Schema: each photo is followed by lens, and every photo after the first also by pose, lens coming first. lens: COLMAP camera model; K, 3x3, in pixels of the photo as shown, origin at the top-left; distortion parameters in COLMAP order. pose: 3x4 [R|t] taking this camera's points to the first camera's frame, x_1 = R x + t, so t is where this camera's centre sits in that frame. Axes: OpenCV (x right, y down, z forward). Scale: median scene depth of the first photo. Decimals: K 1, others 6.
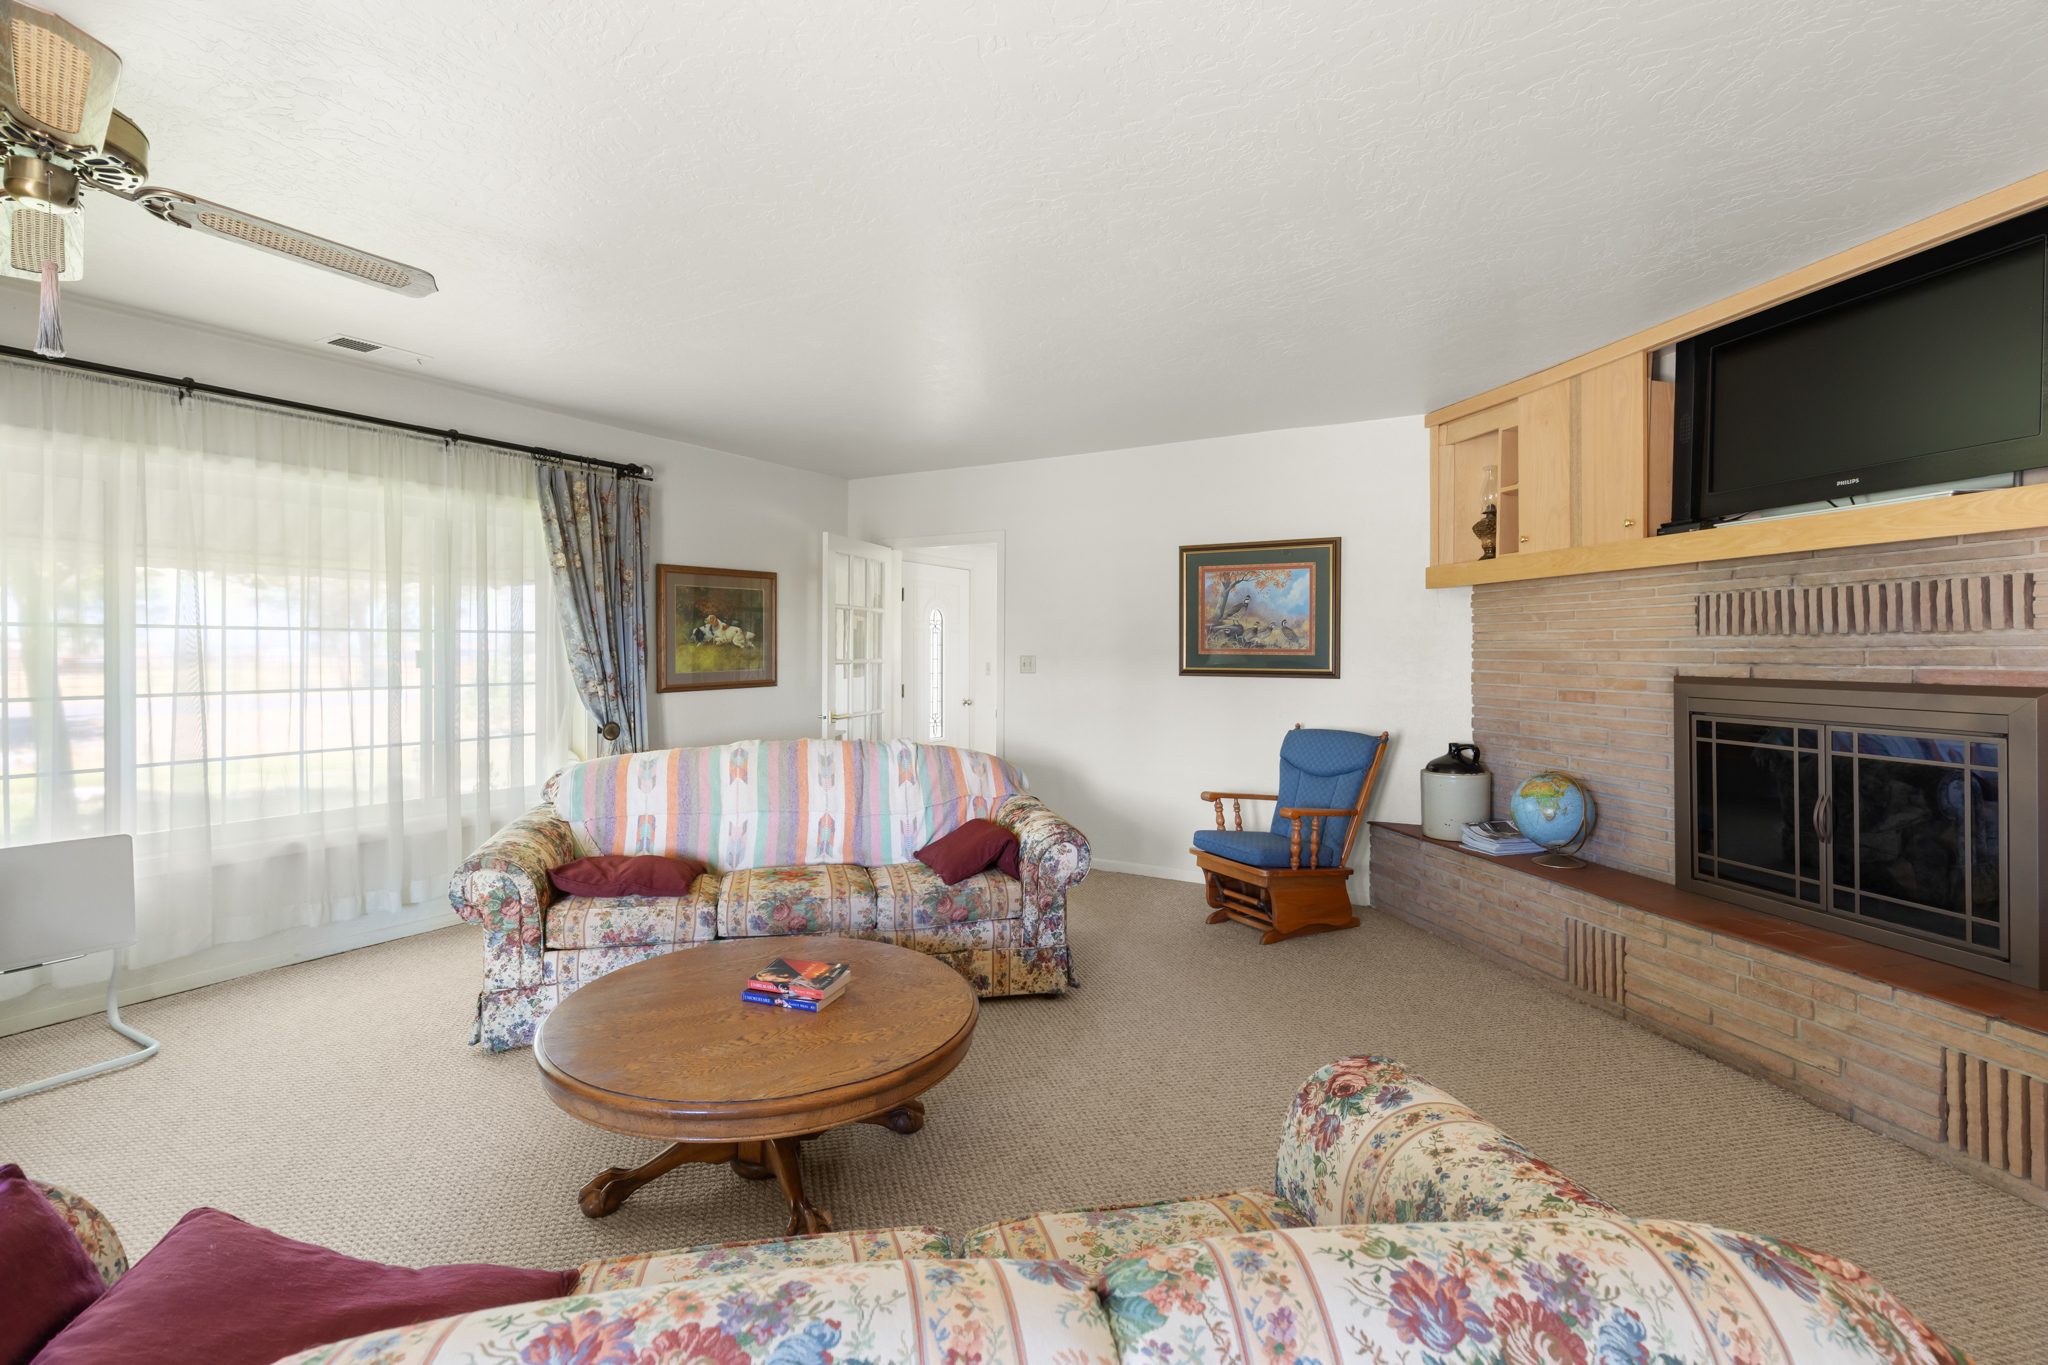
lens RADIAL K [[935.0, 0, 1036.0], [0, 935.0, 650.1], [0, 0, 1]] dist [0.009108, -0.000958]
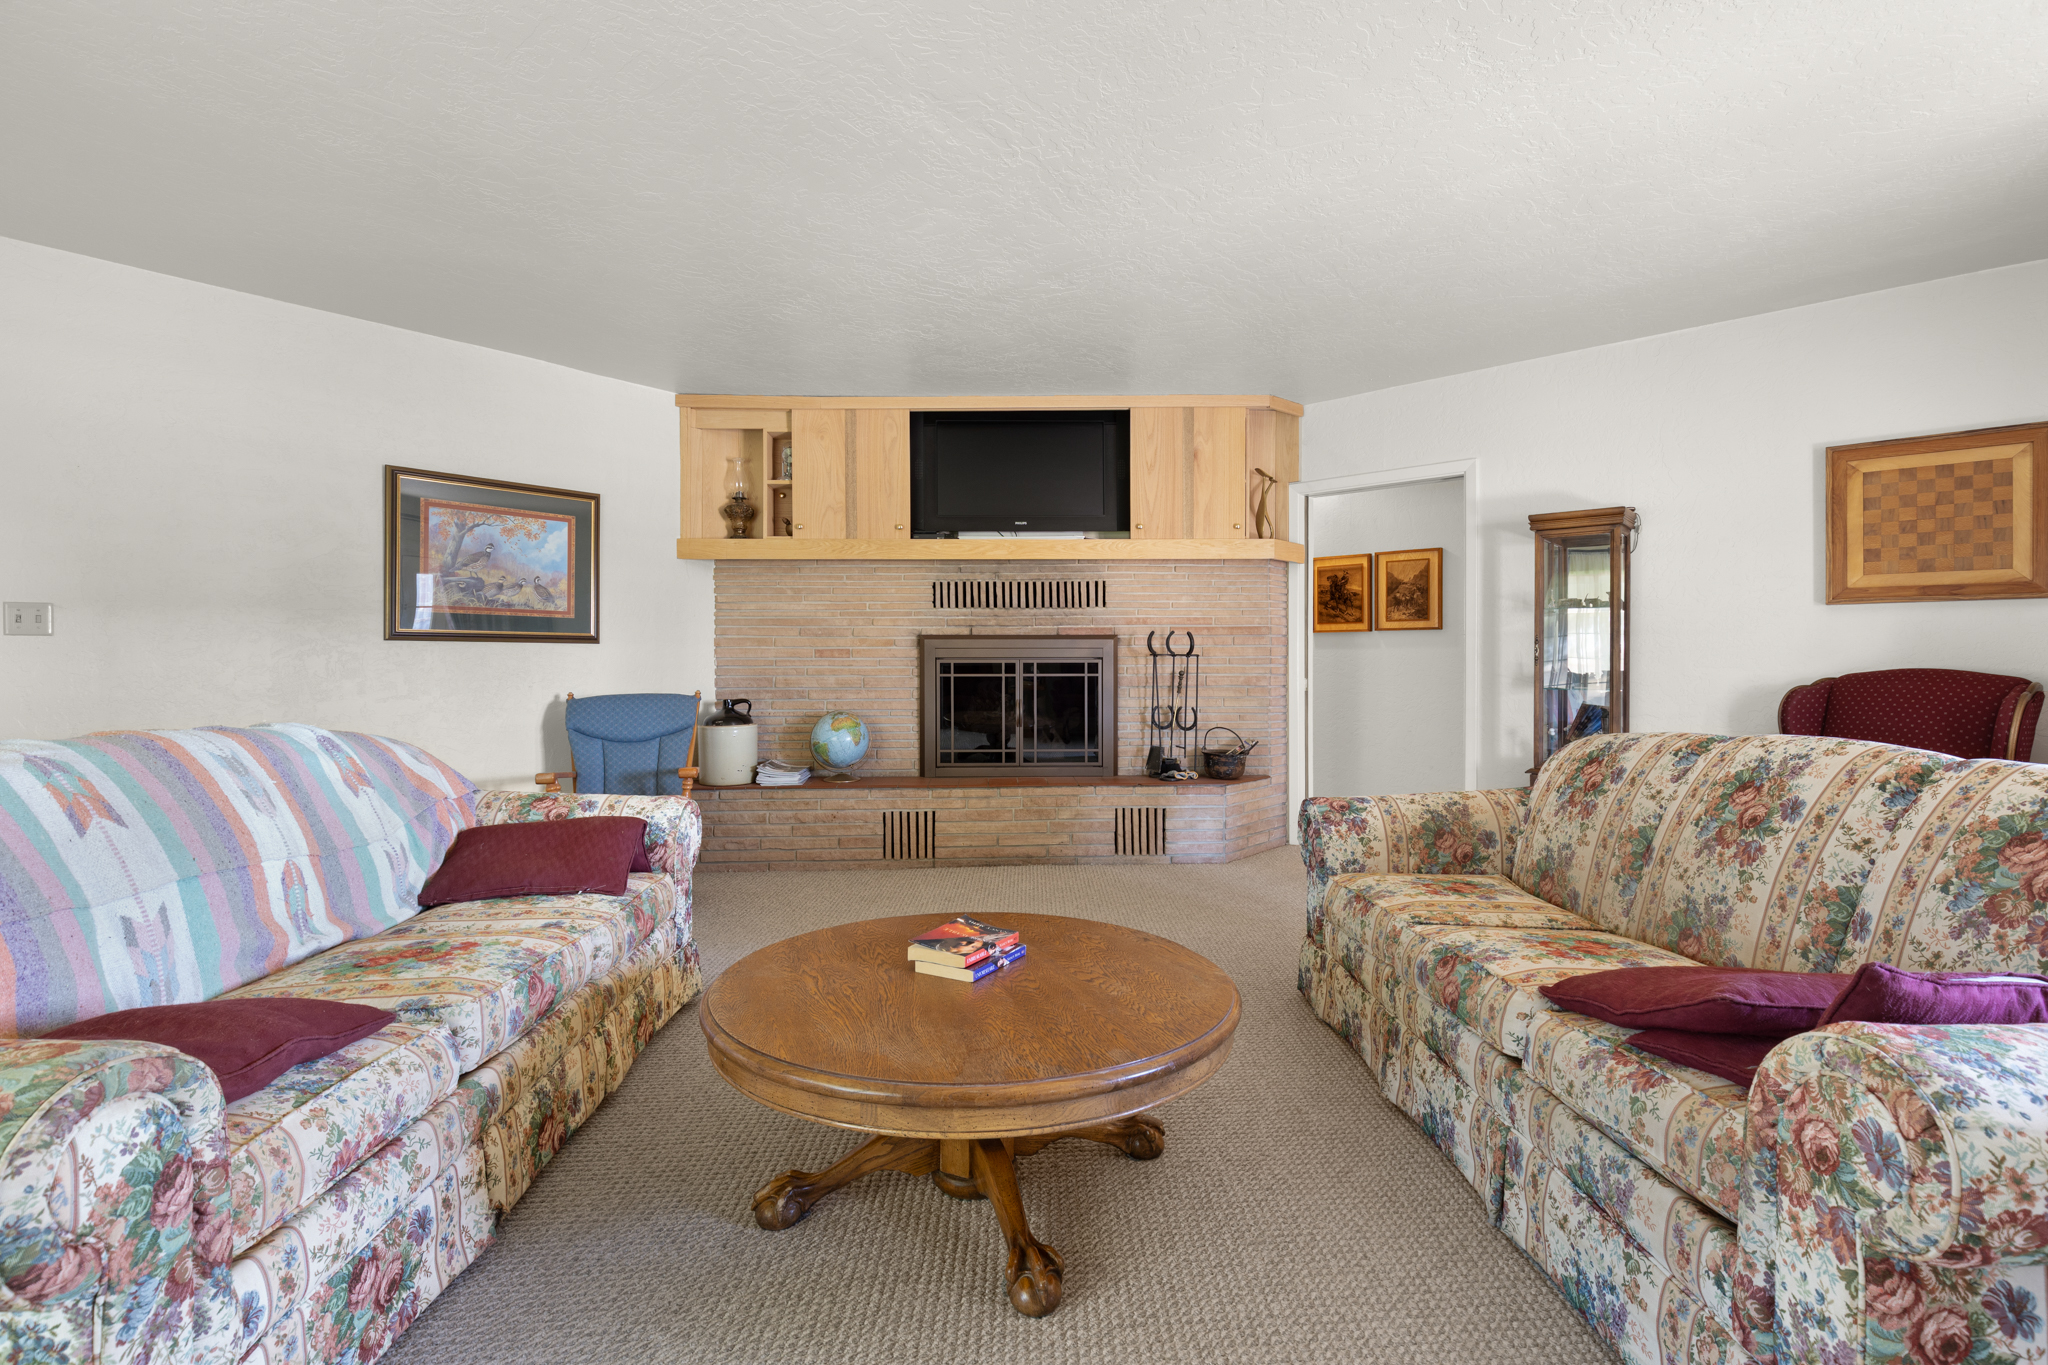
lens RADIAL K [[935.0, 0, 1017.6], [0, 935.0, 672.5], [0, 0, 1]] dist [0.009108, -0.000958]
pose [[0.192805, -0.007554, 0.981208, -0.672052], [0.004408, 0.999967, 0.006832, 0.070416], [-0.981227, 0.003008, 0.192832, 0.512970]]
